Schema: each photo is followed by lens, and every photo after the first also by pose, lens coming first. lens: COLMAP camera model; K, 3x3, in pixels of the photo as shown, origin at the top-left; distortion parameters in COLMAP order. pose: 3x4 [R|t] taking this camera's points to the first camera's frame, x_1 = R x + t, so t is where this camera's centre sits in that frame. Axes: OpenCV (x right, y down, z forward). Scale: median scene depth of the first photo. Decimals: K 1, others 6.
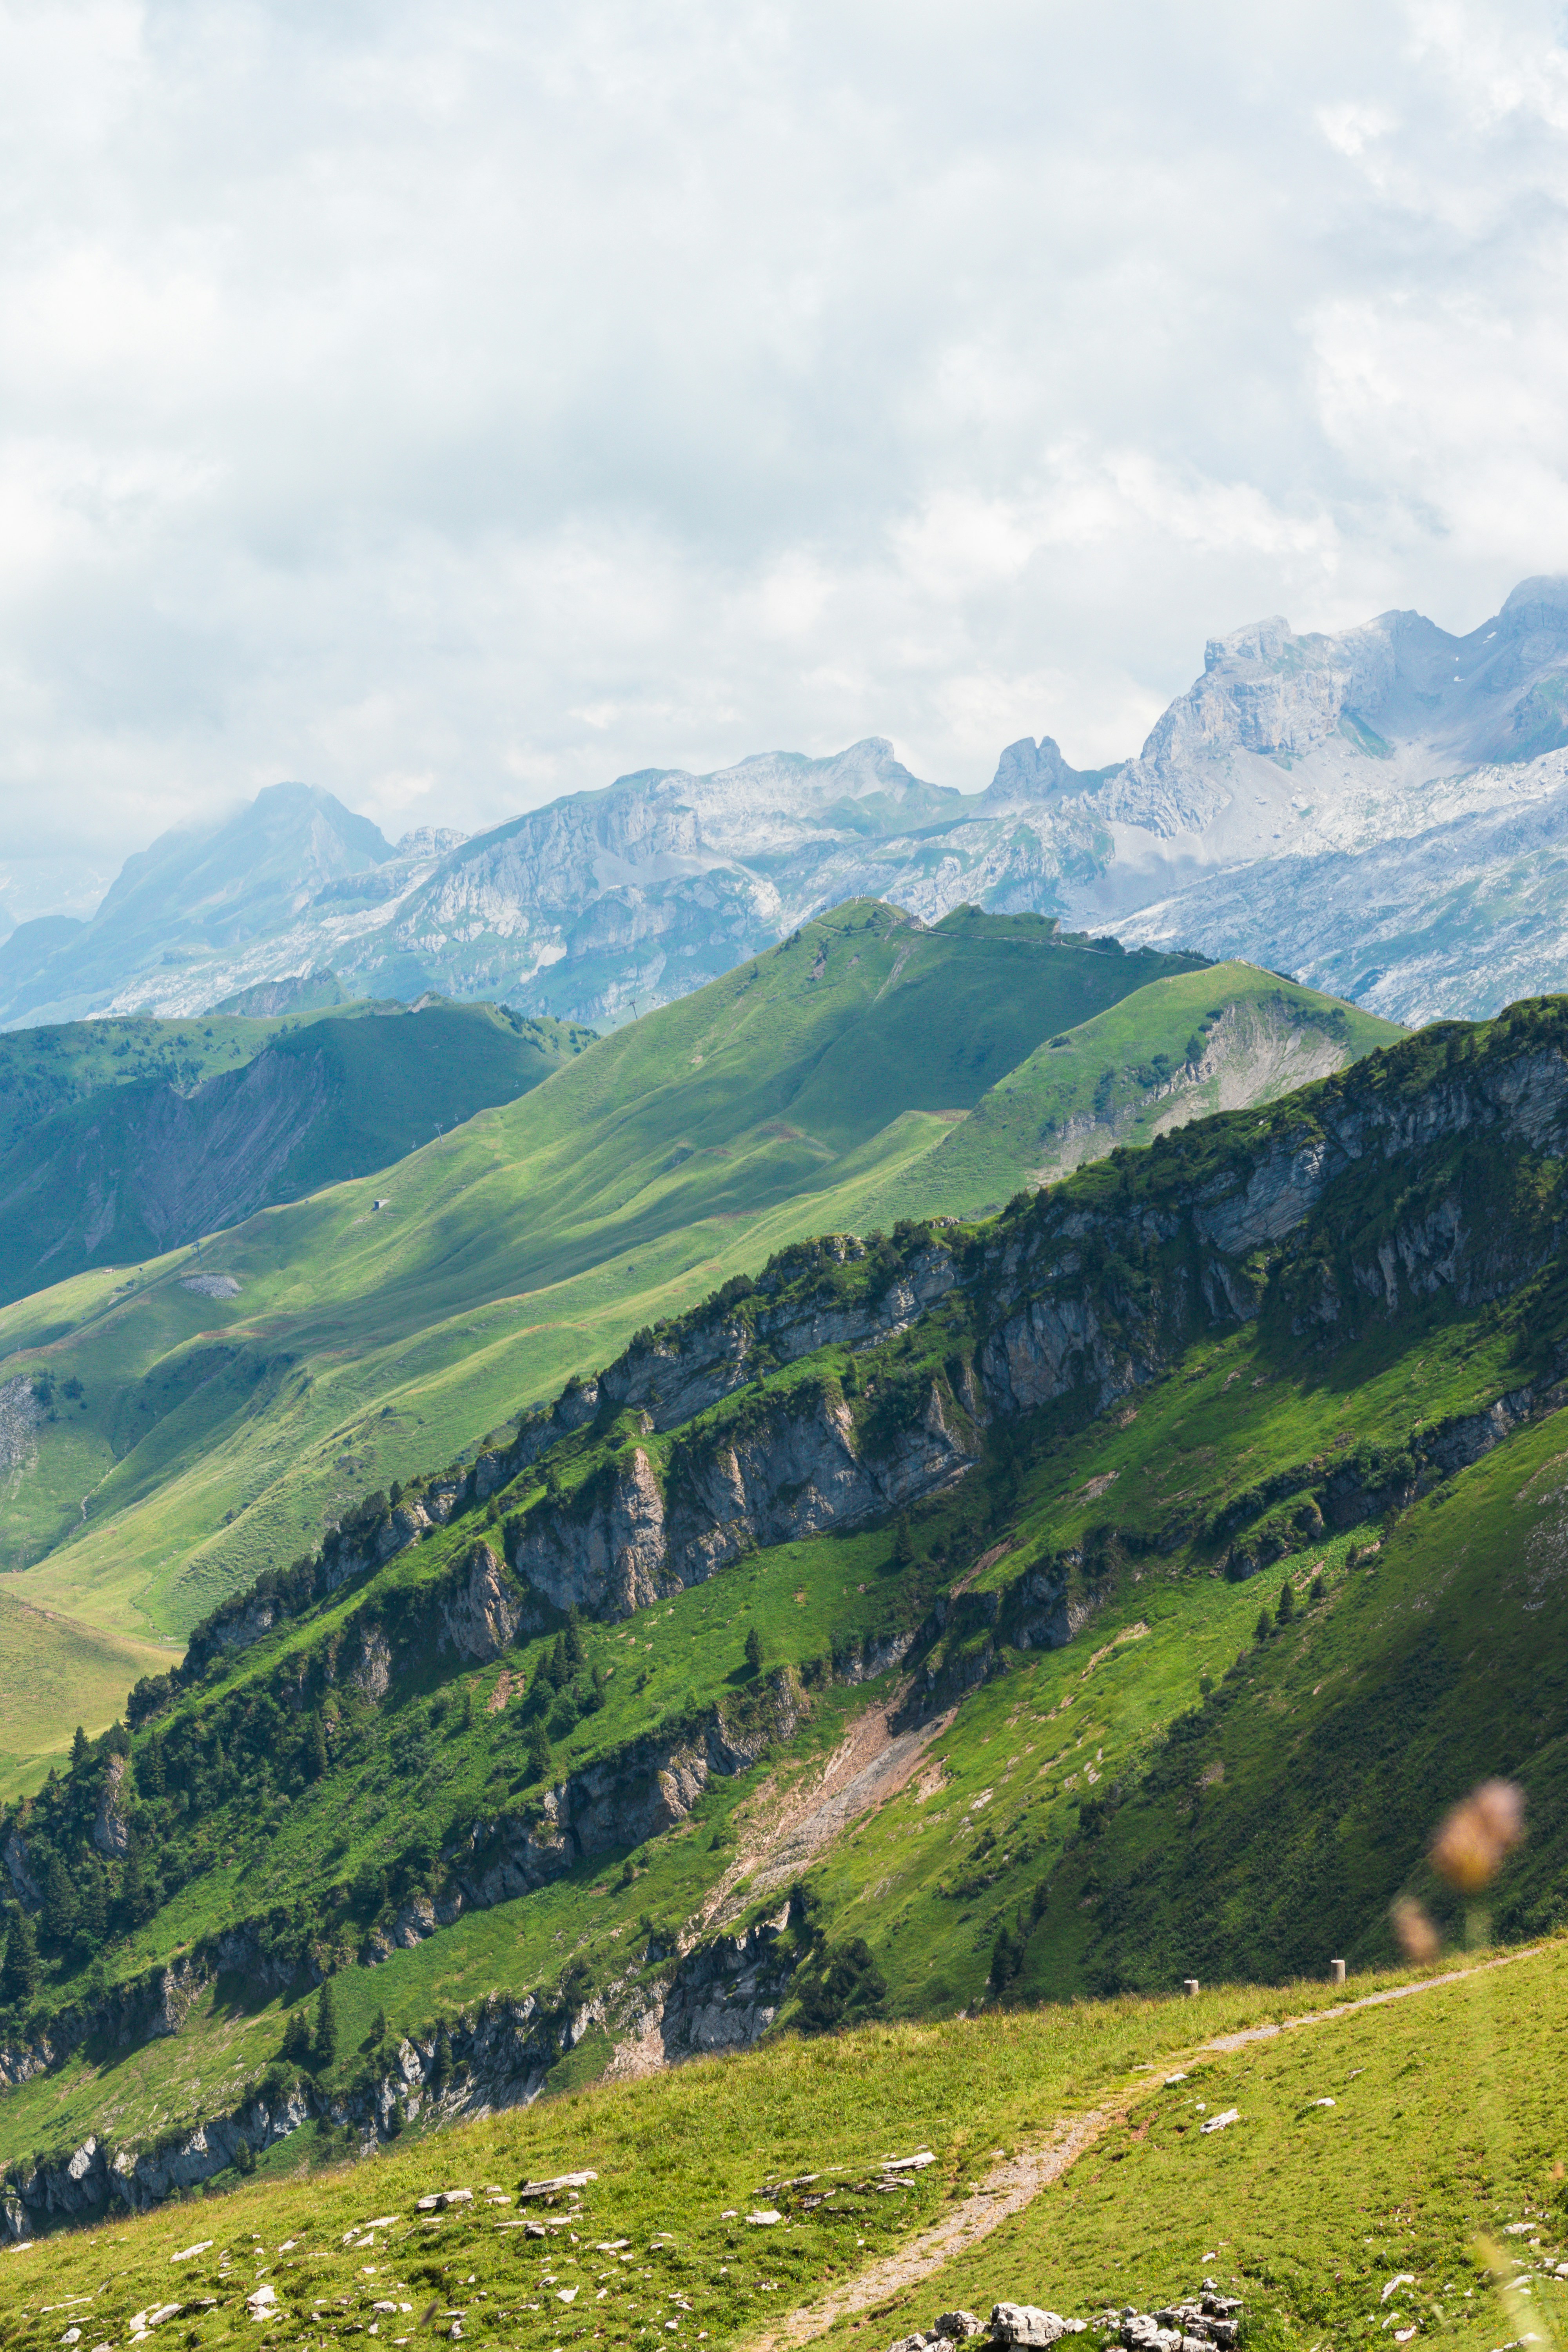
lens RADIAL K [[5415.8, 0, 784.0], [0, 5415.8, 1176.0], [0, 0, 1]] dist [0.028898, -0.042606]
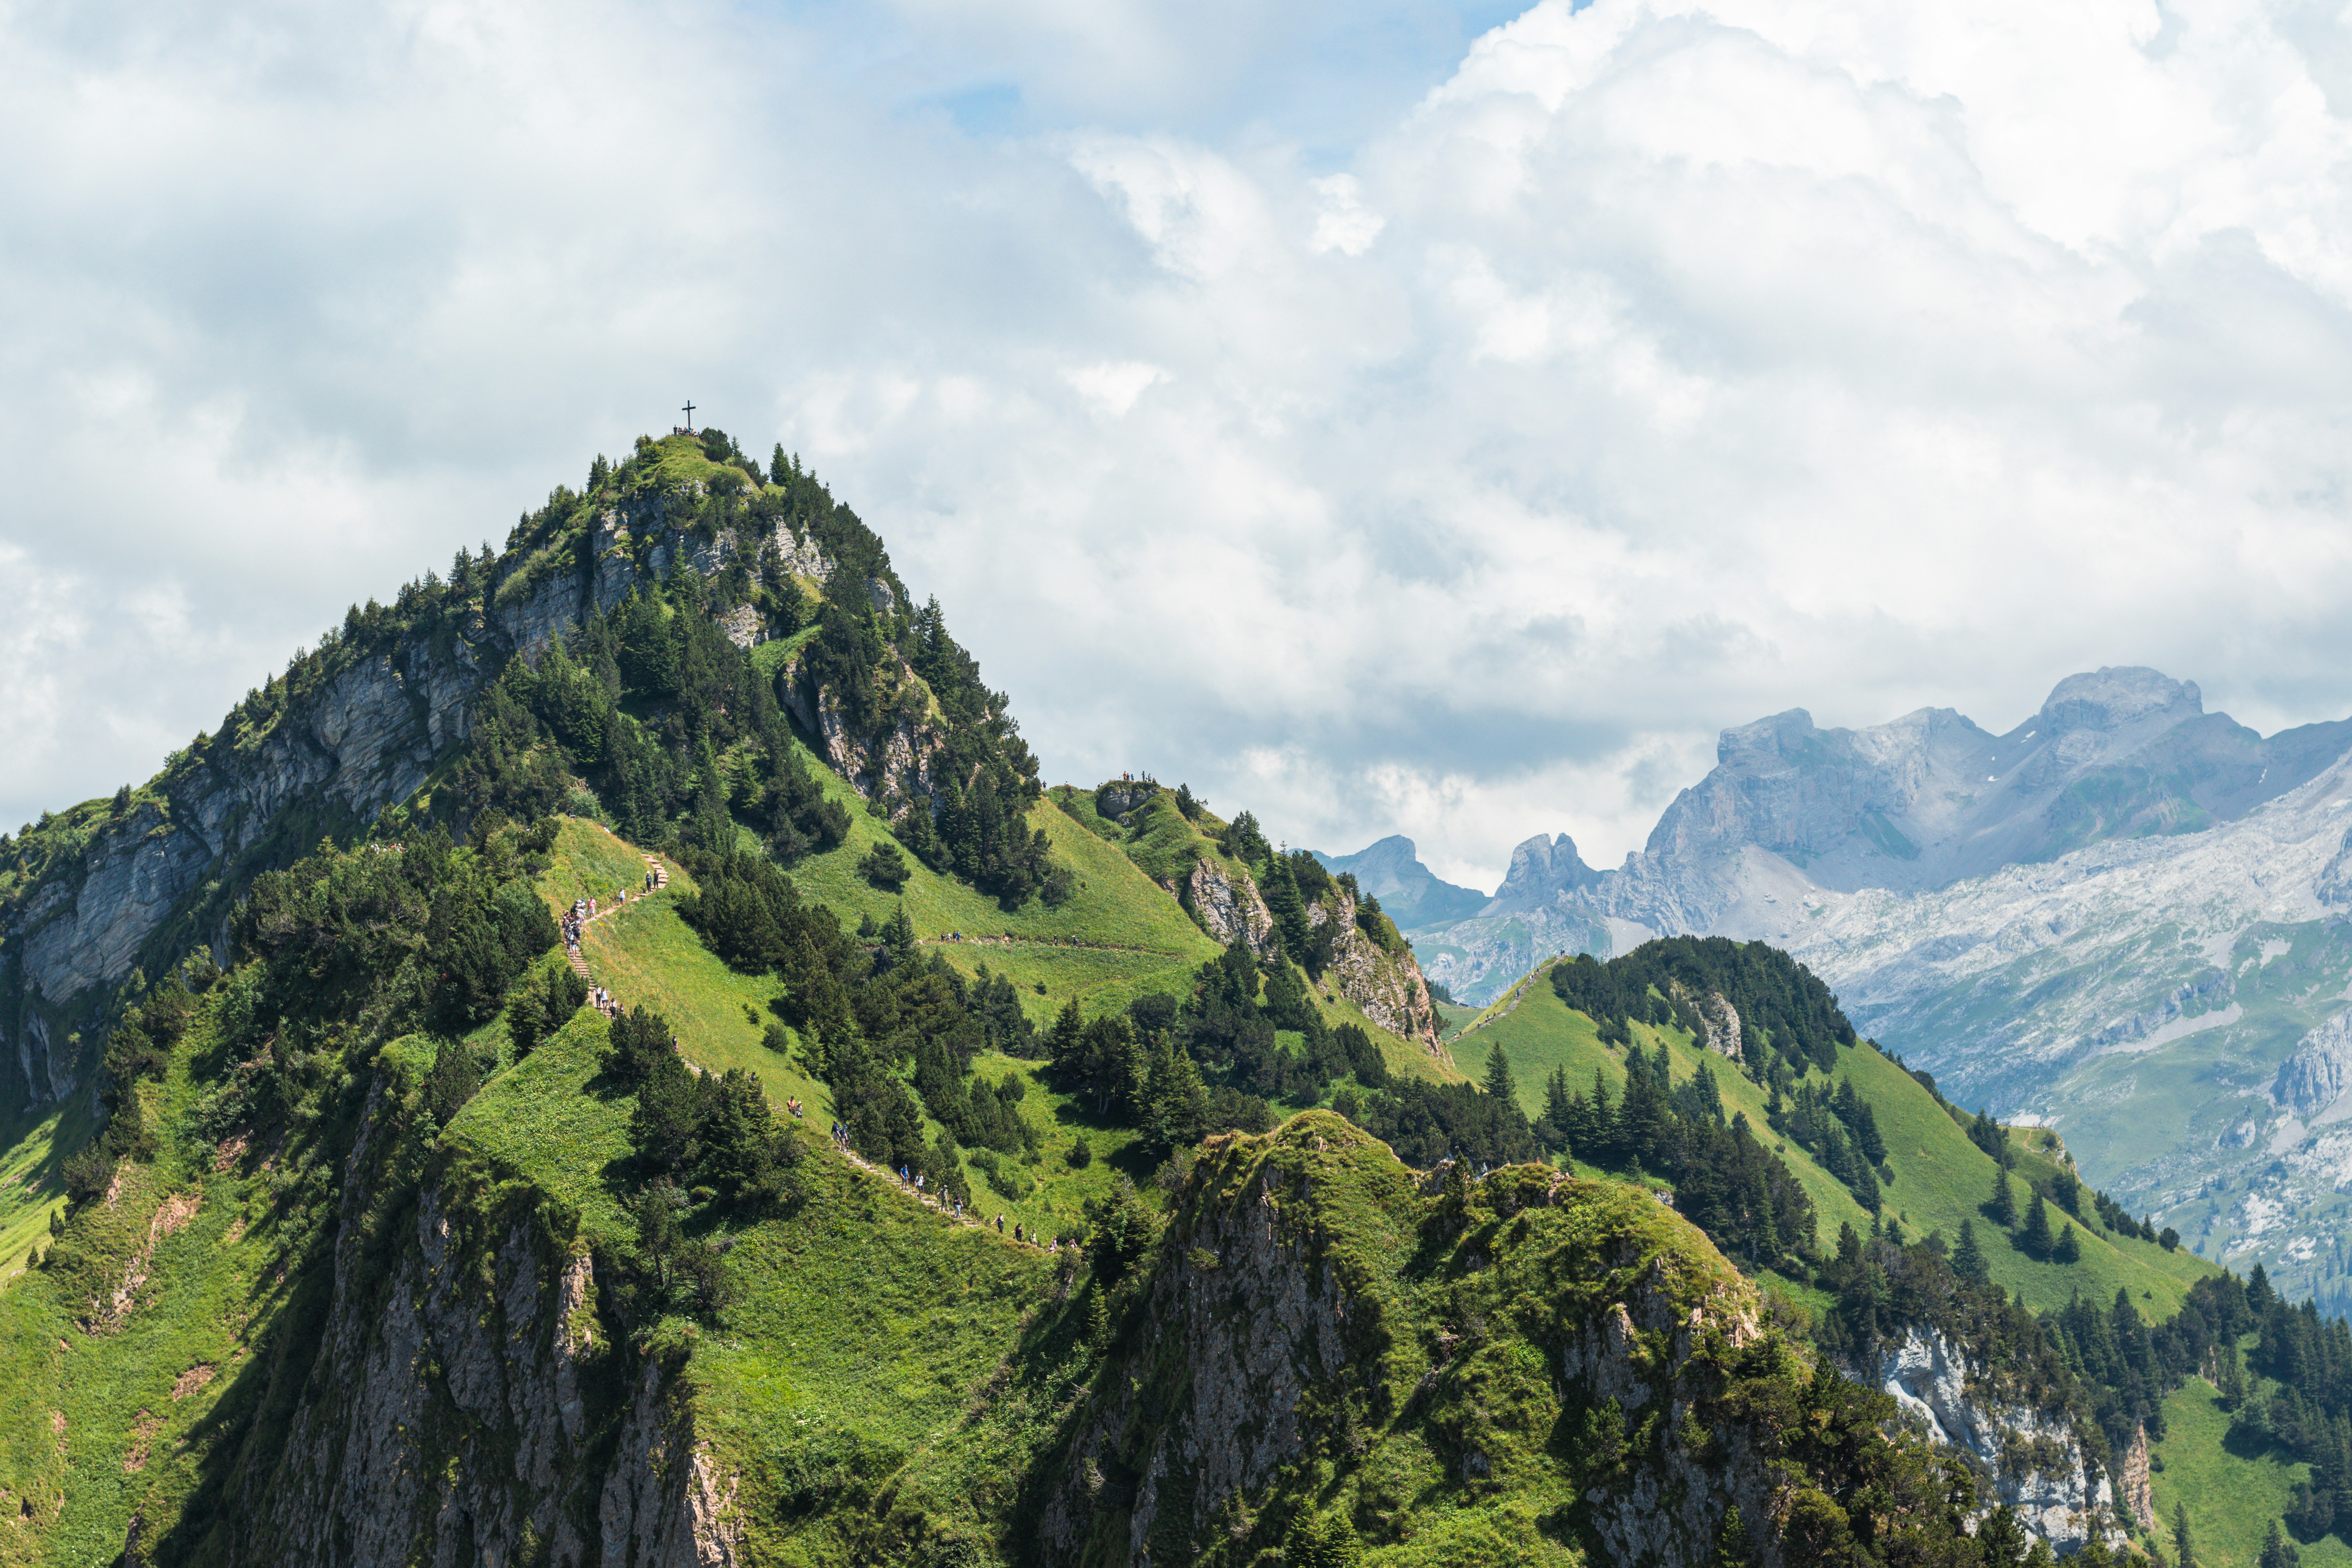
lens RADIAL K [[5415.8, 0, 1176.0], [0, 5415.8, 784.0], [0, 0, 1]] dist [0.028898, -0.042606]
pose [[0.998124, 0.016383, -0.058985, 0.054932], [-0.022254, 0.994708, -0.100300, 0.010881], [0.057030, 0.101424, 0.993207, 0.072698]]
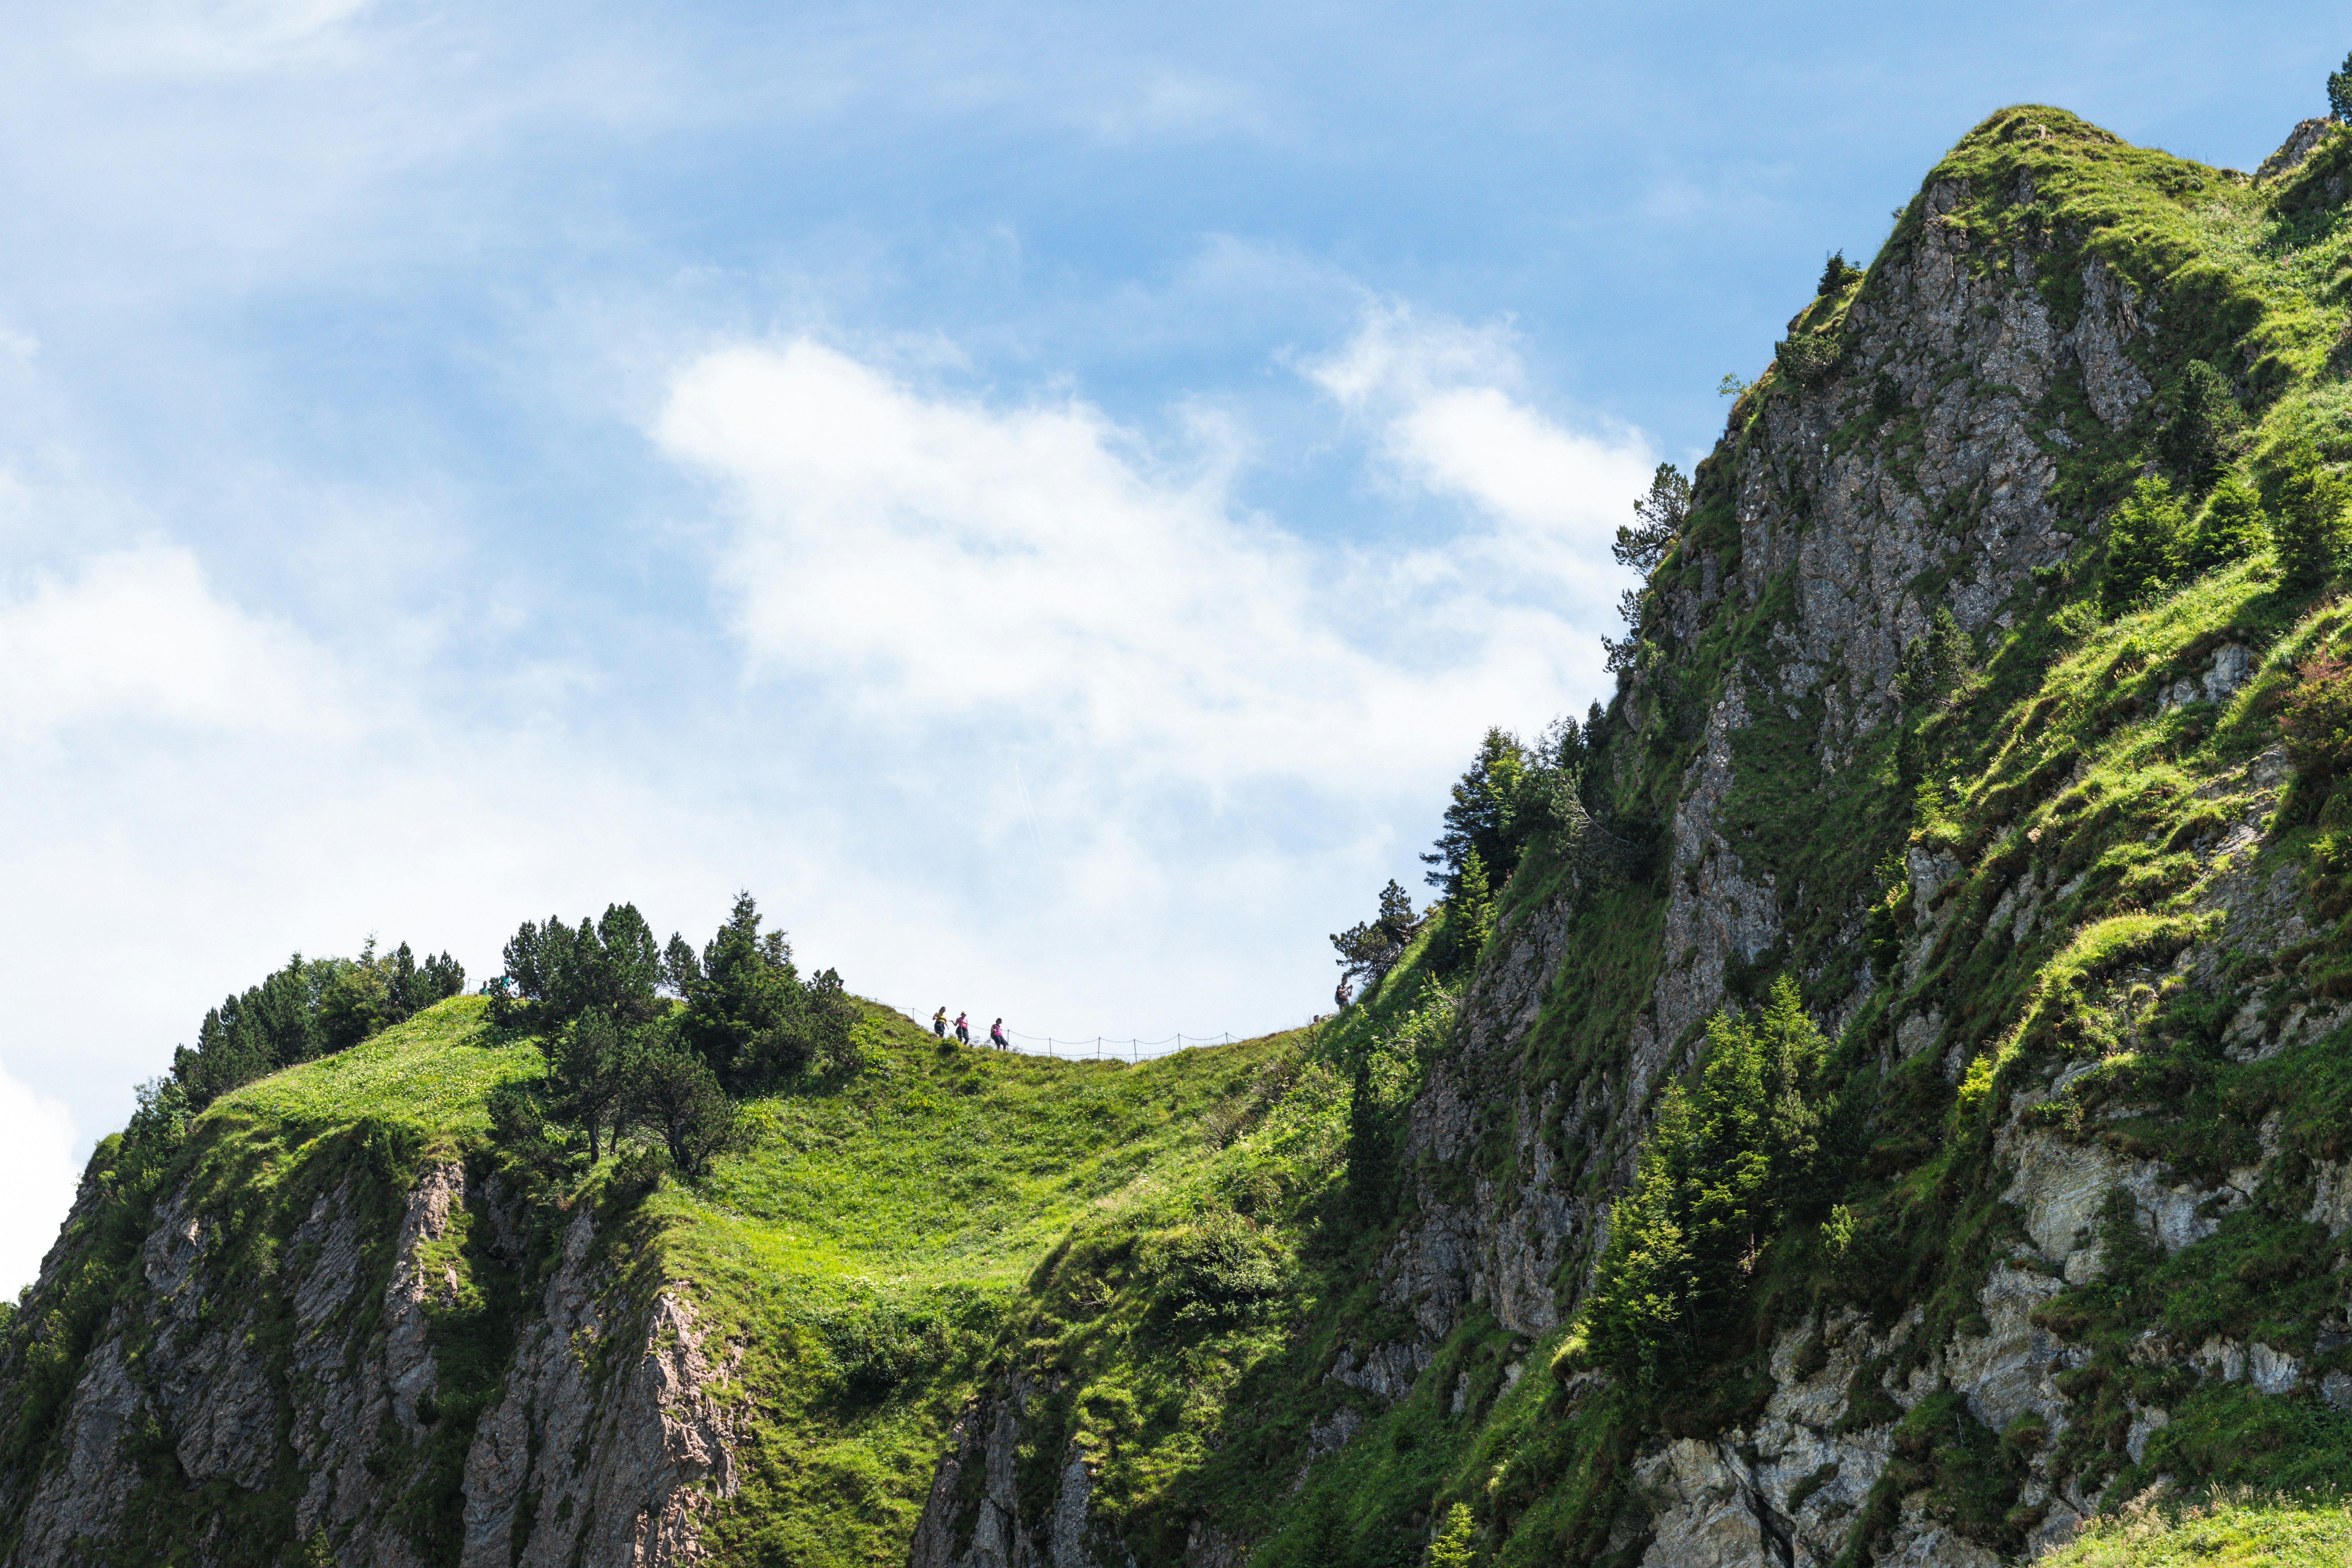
lens RADIAL K [[5415.8, 0, 1176.0], [0, 5415.8, 784.0], [0, 0, 1]] dist [0.028898, -0.042606]
pose [[0.999257, 0.034491, -0.017203, 0.049718], [-0.038511, 0.875168, -0.482283, 0.024558], [-0.001579, 0.482587, 0.875846, 0.103063]]
